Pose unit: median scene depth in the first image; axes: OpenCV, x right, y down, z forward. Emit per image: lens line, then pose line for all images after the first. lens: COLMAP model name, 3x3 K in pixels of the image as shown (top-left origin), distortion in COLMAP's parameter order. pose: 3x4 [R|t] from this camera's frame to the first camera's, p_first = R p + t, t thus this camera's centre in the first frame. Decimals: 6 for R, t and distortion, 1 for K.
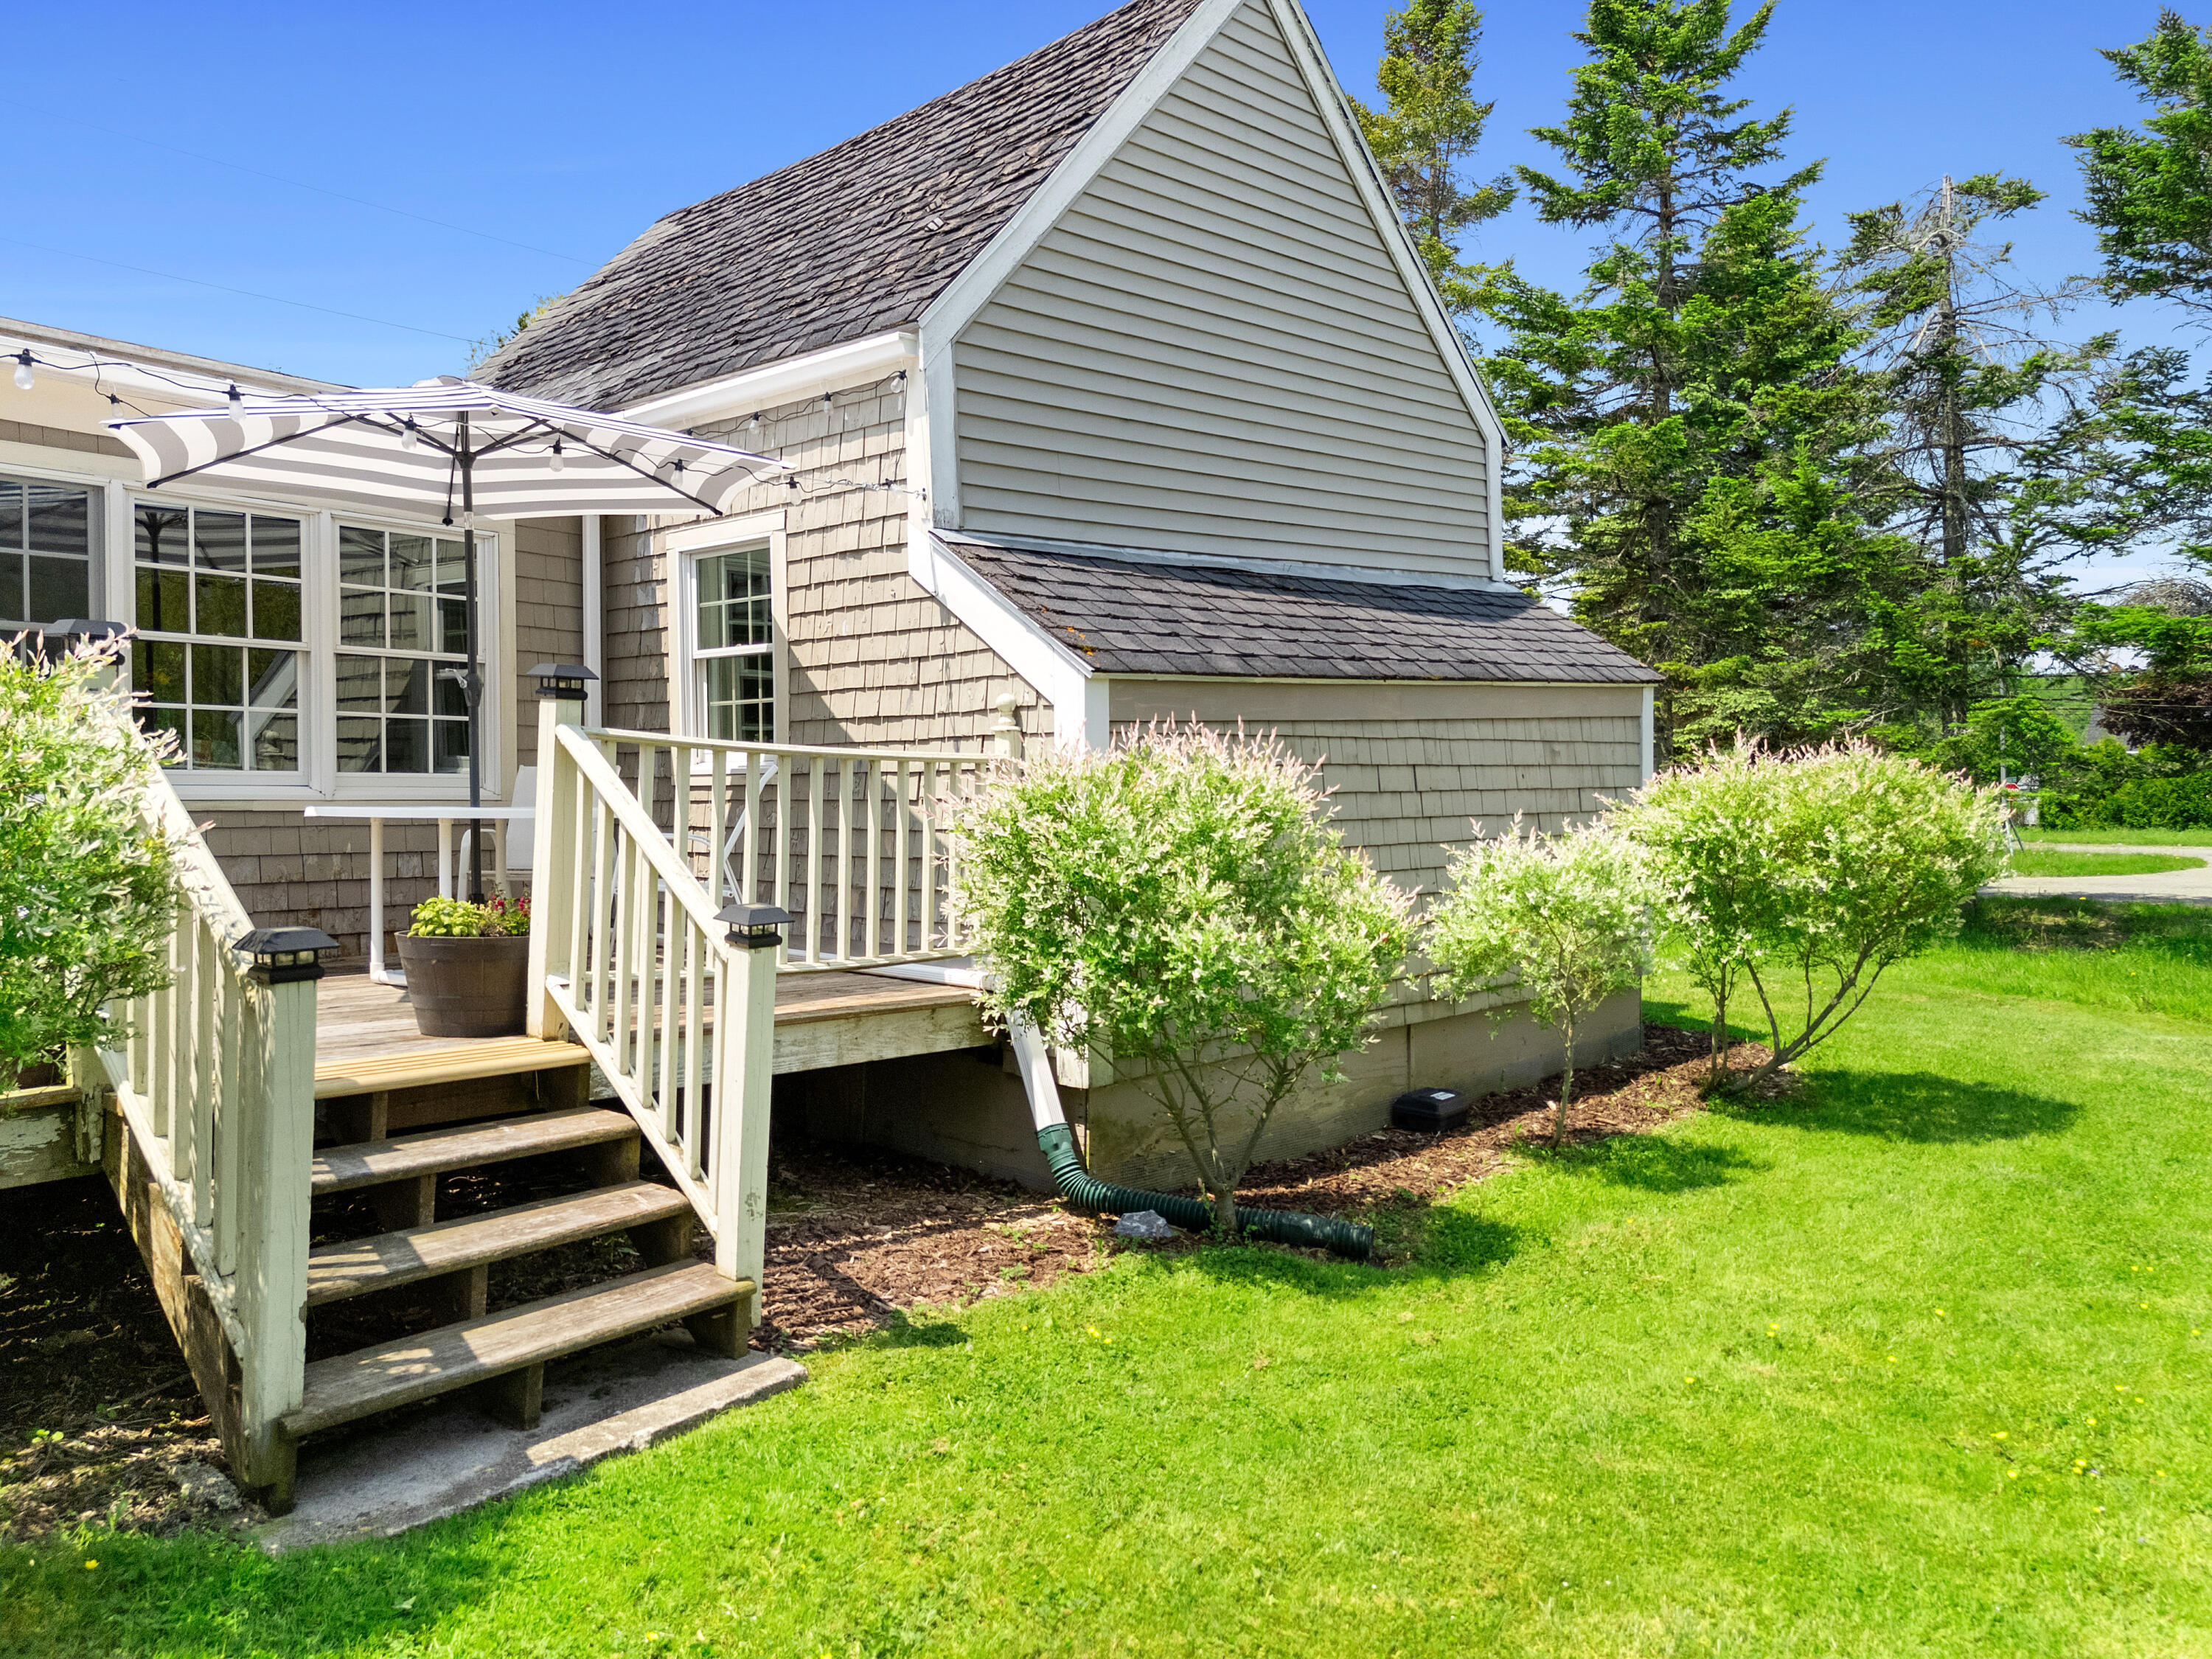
lens RADIAL K [[1633.8, 0, 1109.4], [0, 1633.8, 826.8], [0, 0, 1]] dist [0.064689, -0.045663]
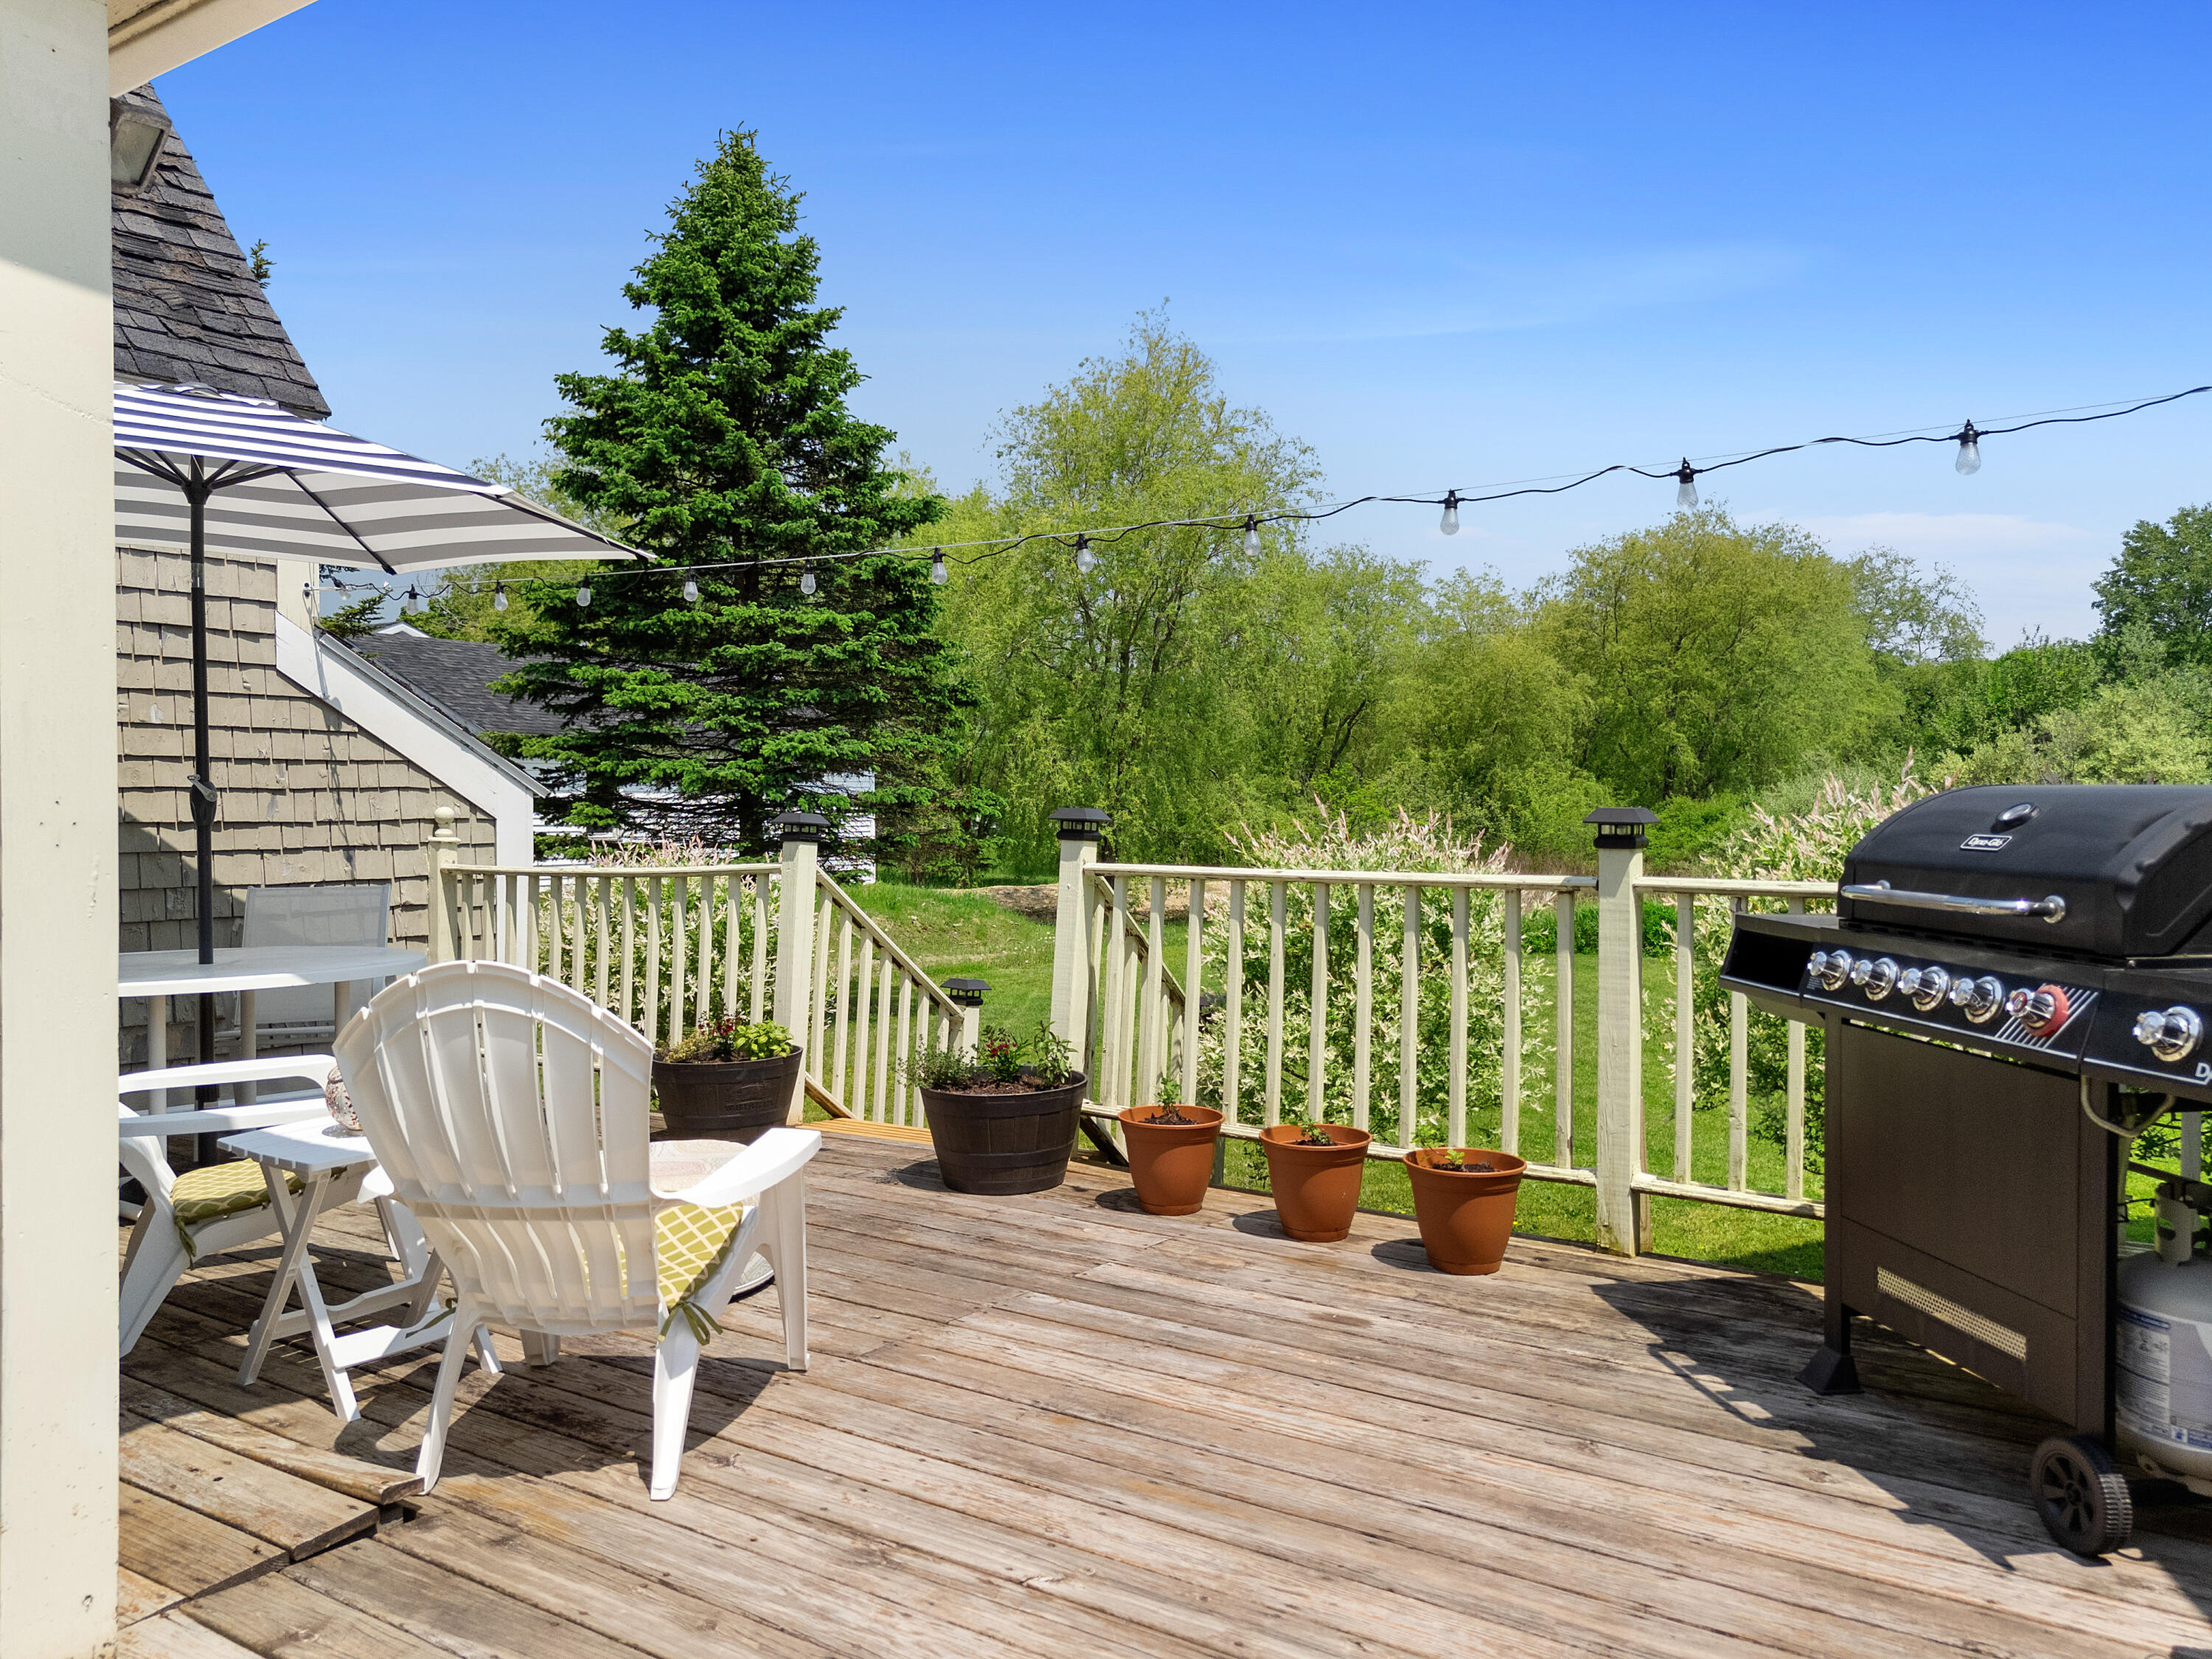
lens RADIAL K [[1633.8, 0, 1114.1], [0, 1633.8, 825.7], [0, 0, 1]] dist [0.064689, -0.045663]
pose [[-0.080030, -0.003637, 0.996786, -1.413890], [0.020848, 0.999768, 0.005322, -0.079564], [-0.996574, 0.021207, -0.079935, 0.785847]]
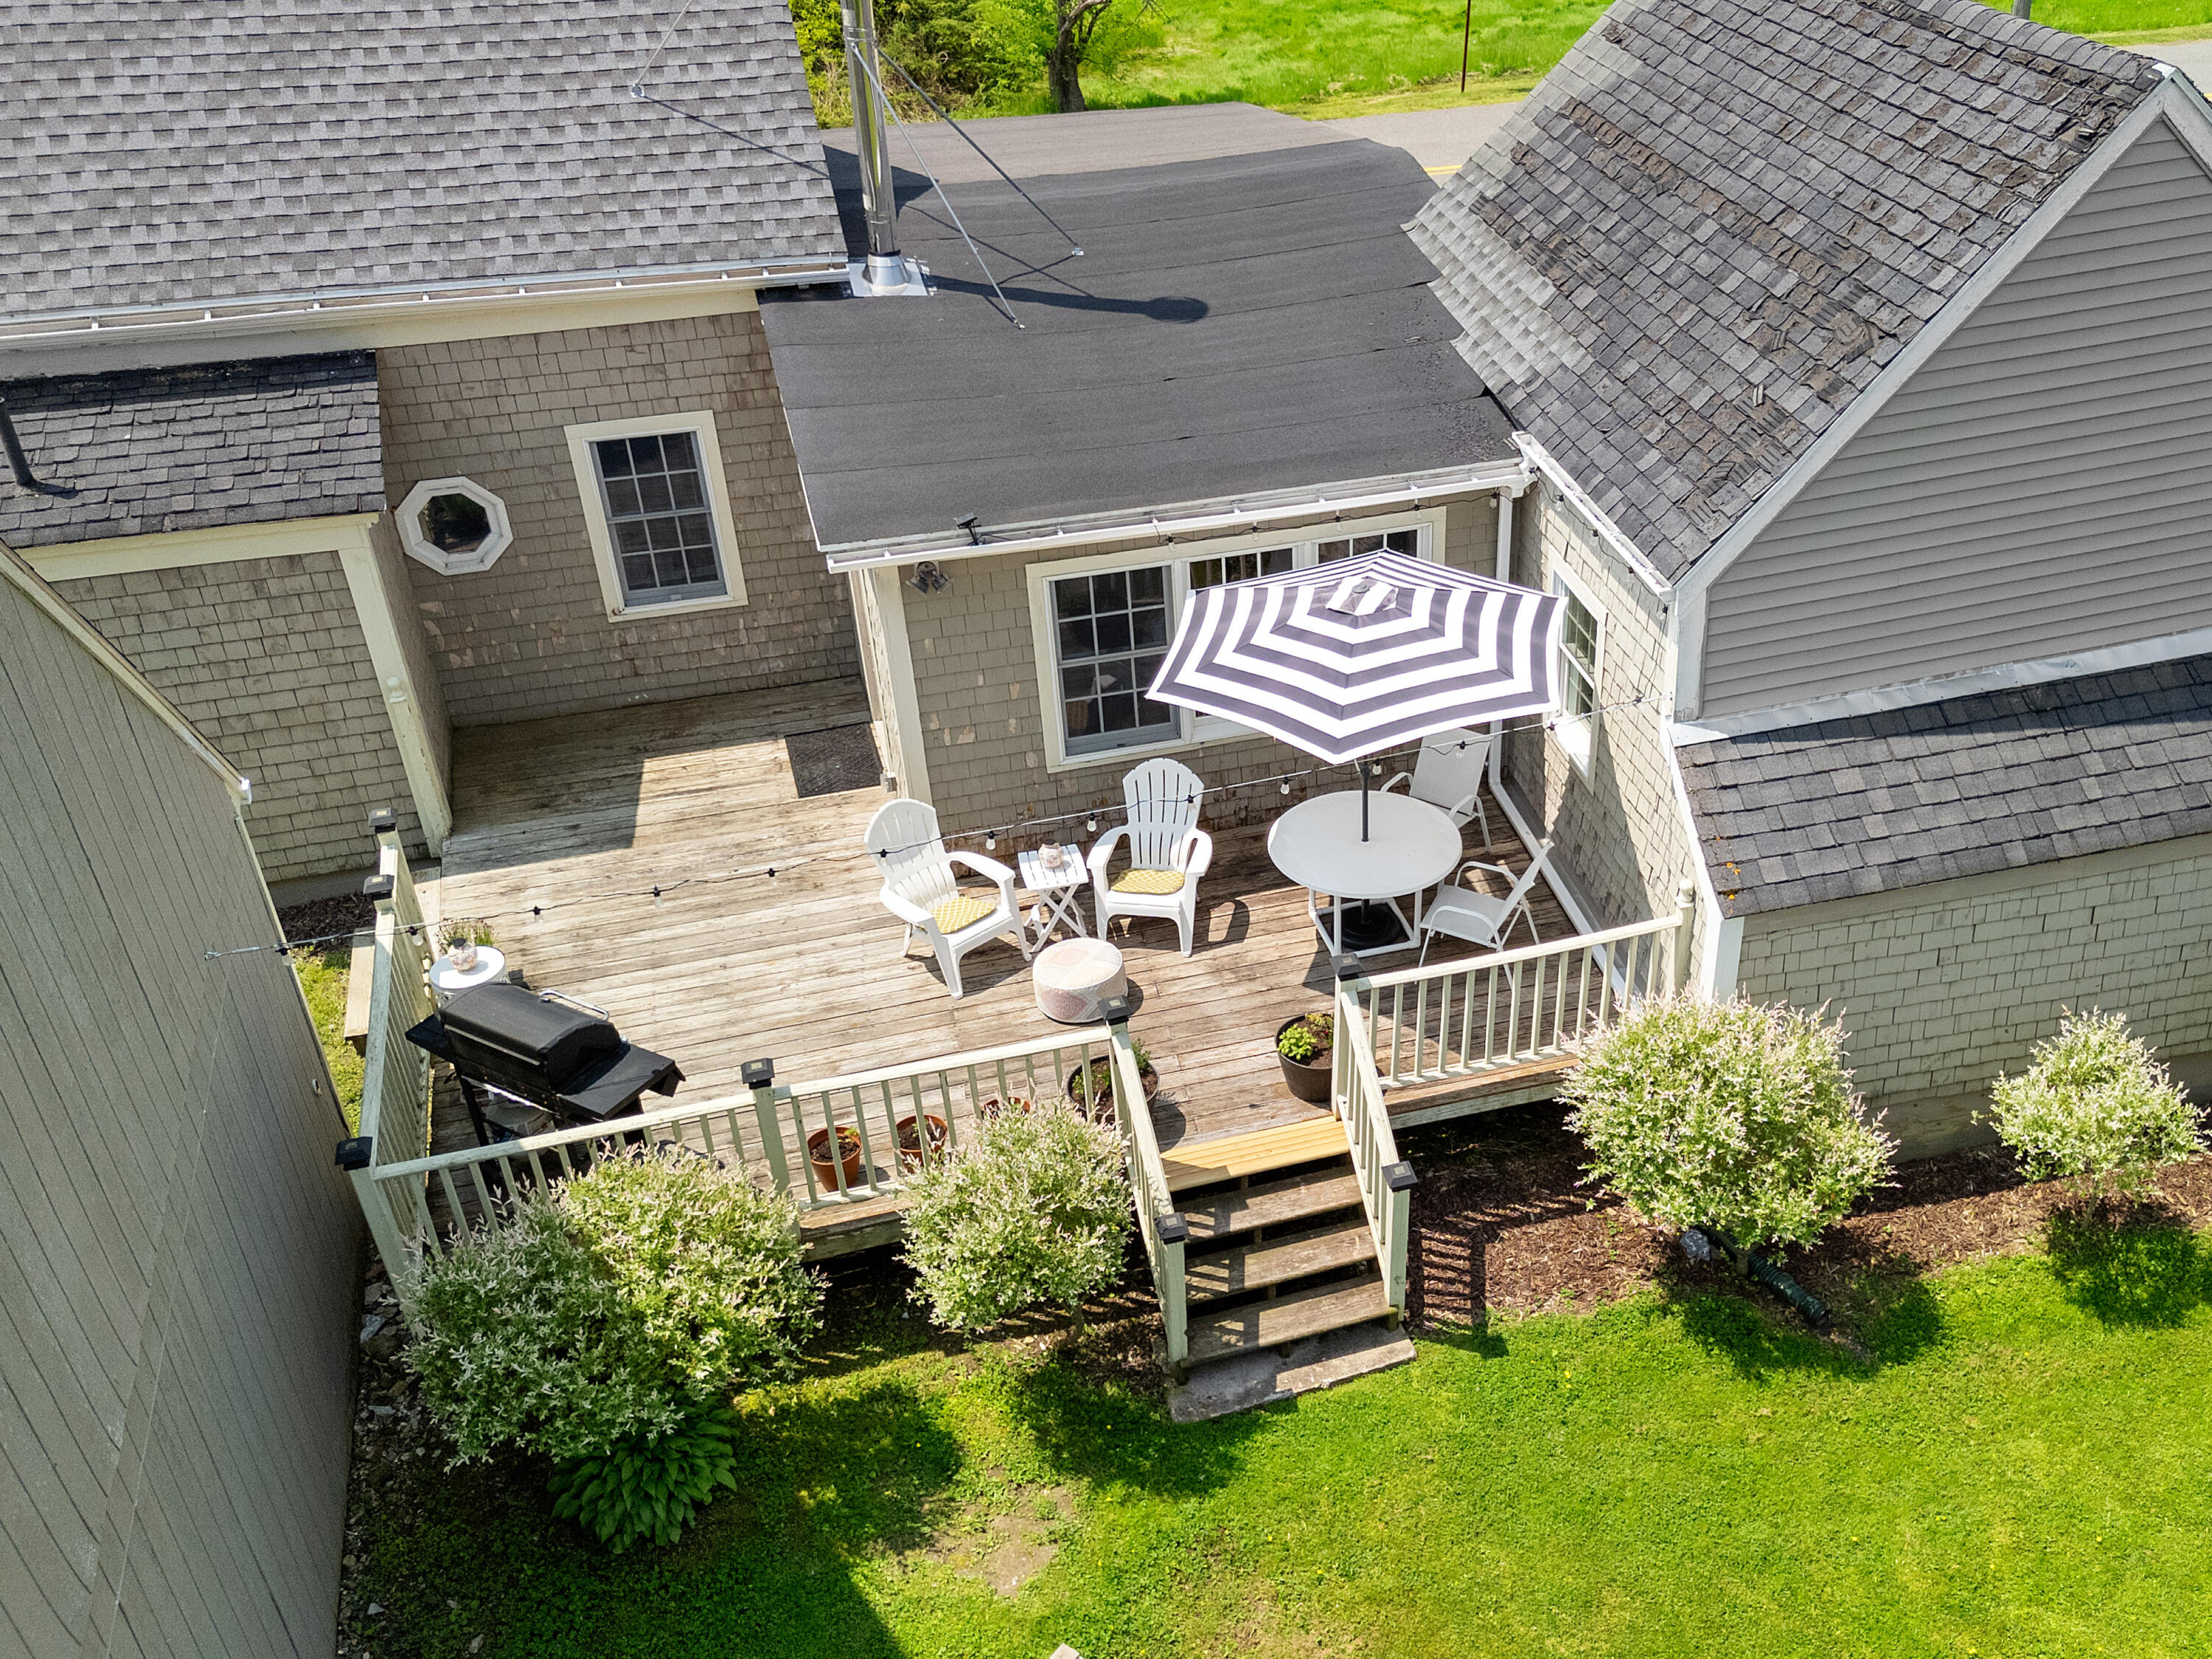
lens RADIAL K [[2082.3, 0, 1352.4], [0, 2082.3, 886.6], [0, 0, 1]] dist [0.055298, 0.000000]
pose [[0.846854, 0.300470, -0.438812, 0.567911], [-0.009785, 0.833769, 0.552027, -1.263005], [0.531735, -0.463193, 0.709021, -0.485435]]
